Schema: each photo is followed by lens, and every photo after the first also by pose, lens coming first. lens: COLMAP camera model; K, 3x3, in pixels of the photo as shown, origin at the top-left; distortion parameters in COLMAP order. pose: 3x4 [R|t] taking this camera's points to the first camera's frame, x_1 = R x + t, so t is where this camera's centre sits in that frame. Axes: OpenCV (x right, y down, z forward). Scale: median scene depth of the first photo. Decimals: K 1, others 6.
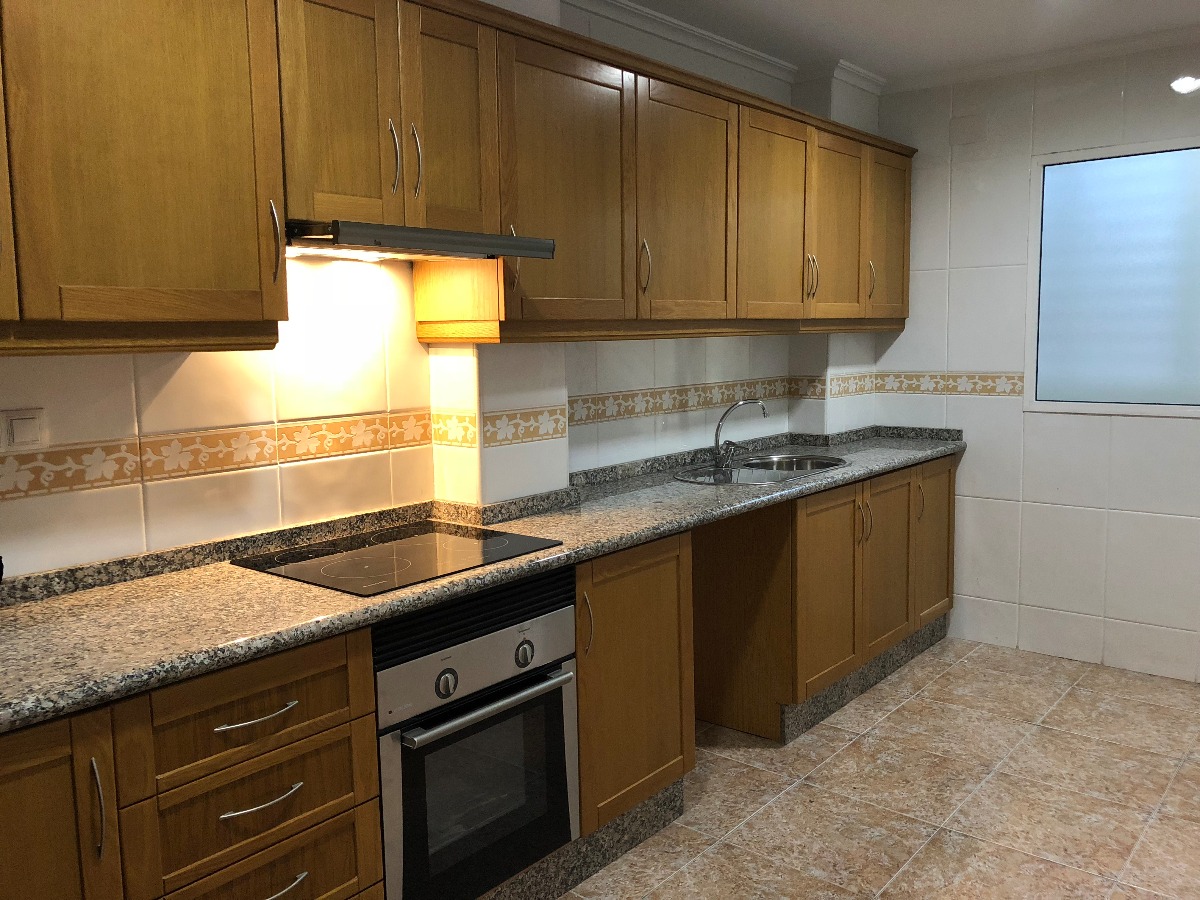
lens RADIAL K [[970.0, 0, 598.7], [0, 970.0, 449.5], [0, 0, 1]] dist [0.006430, 0.001013]
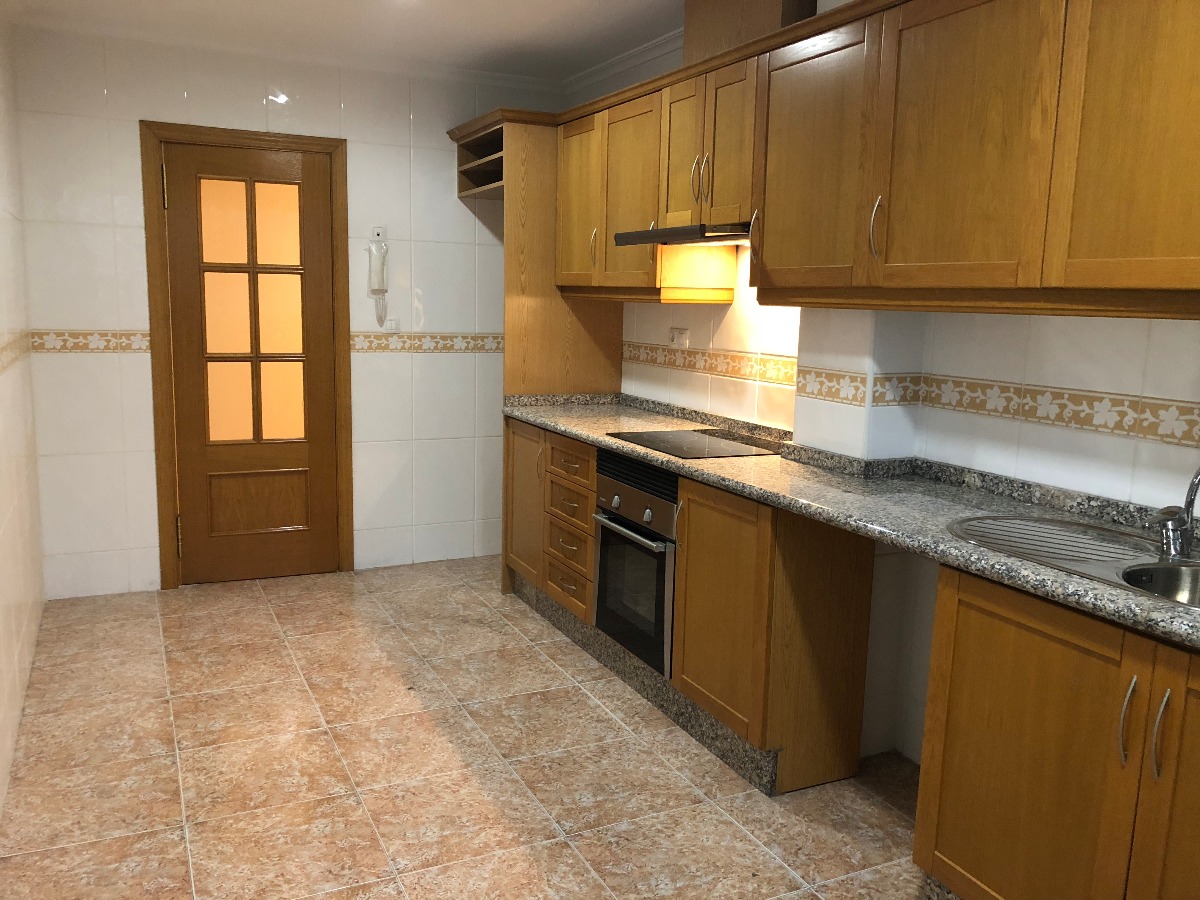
lens RADIAL K [[981.0, 0, 615.7], [0, 981.0, 449.4], [0, 0, 1]] dist [-0.002598, -0.009370]
pose [[-0.397966, 0.154900, -0.904228, 0.961662], [-0.121407, 0.968081, 0.219272, -0.157445], [0.909331, 0.197043, -0.366457, 1.122554]]
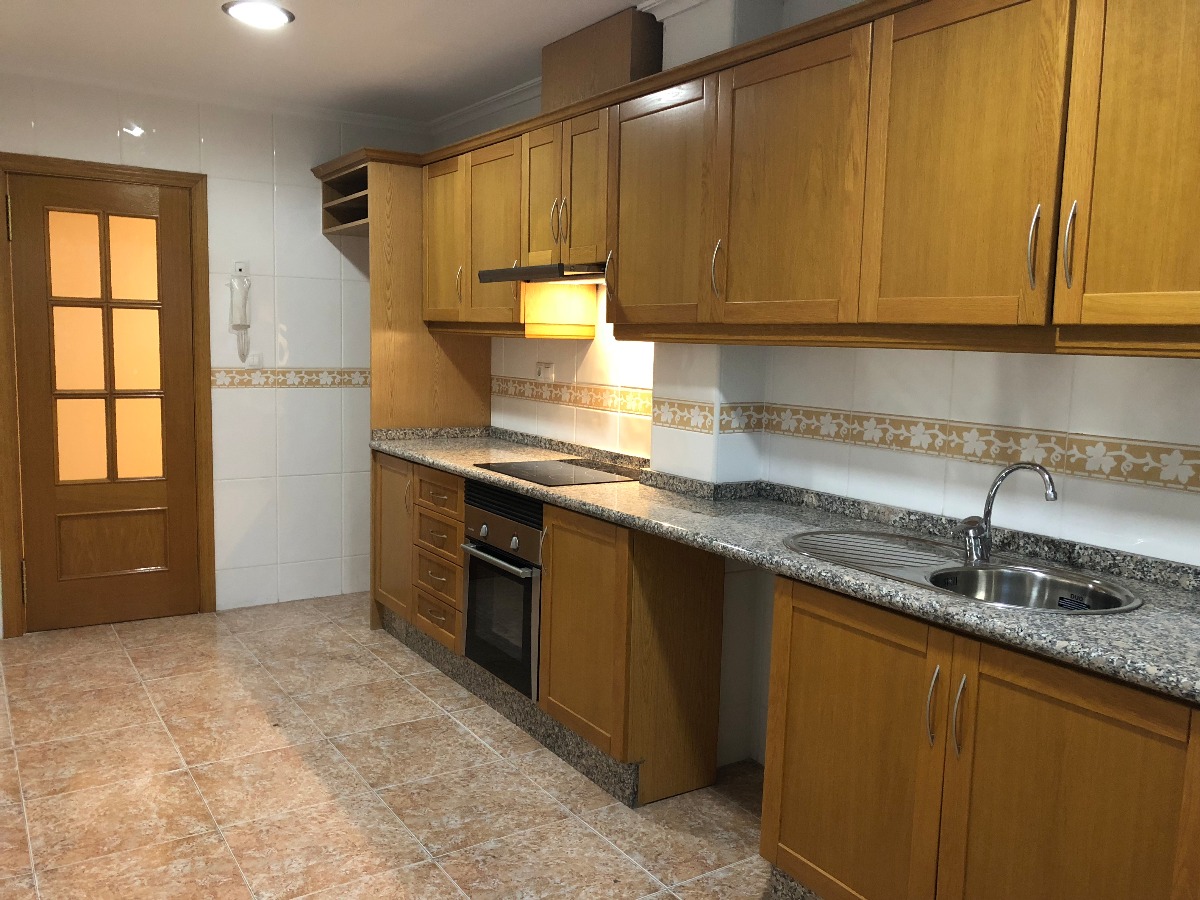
lens RADIAL K [[997.8, 0, 623.1], [0, 997.8, 446.8], [0, 0, 1]] dist [0.010697, -0.000733]
pose [[-0.278571, 0.122672, -0.952549, 1.016291], [-0.128985, 0.978045, 0.163677, -0.163109], [0.951715, 0.168460, -0.256632, 1.166029]]
